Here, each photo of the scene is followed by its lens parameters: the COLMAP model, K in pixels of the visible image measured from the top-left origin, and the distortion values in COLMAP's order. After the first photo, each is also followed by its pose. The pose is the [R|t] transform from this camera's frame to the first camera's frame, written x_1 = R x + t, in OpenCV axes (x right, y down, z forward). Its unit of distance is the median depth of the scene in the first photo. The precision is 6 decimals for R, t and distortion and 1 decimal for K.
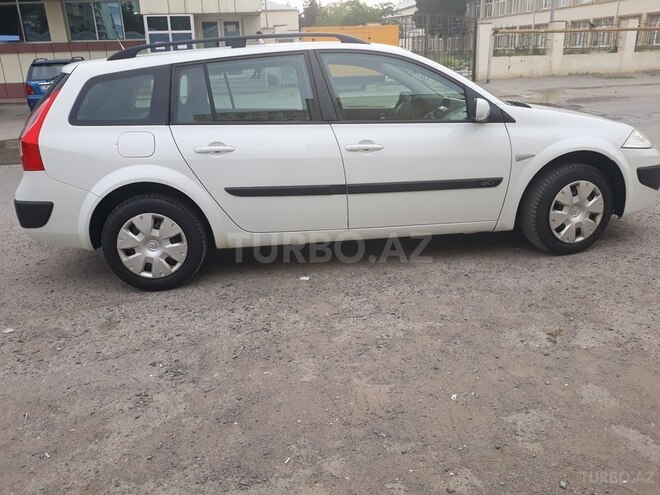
lens RADIAL K [[560.9, 0, 330.0], [0, 560.9, 247.5], [0, 0, 1]] dist [-0.003205, -0.001315]
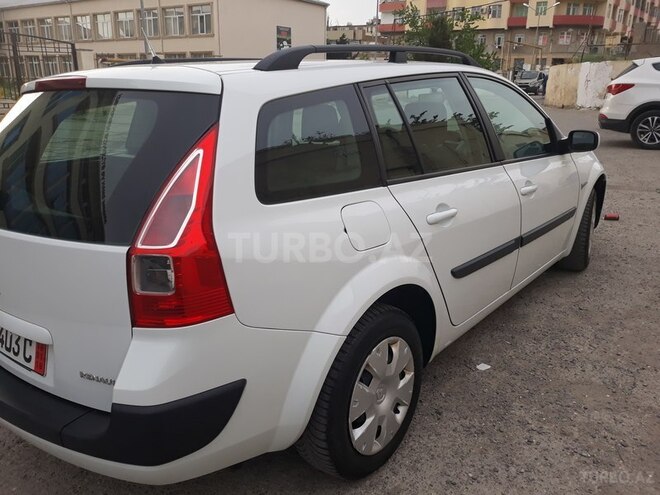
lens RADIAL K [[560.9, 0, 330.0], [0, 560.9, 247.5], [0, 0, 1]] dist [-0.003205, -0.001315]
pose [[0.685646, -0.170004, 0.707805, -0.744439], [0.205126, 0.978065, 0.036213, -0.184788], [-0.698436, 0.120360, 0.705479, 0.625086]]
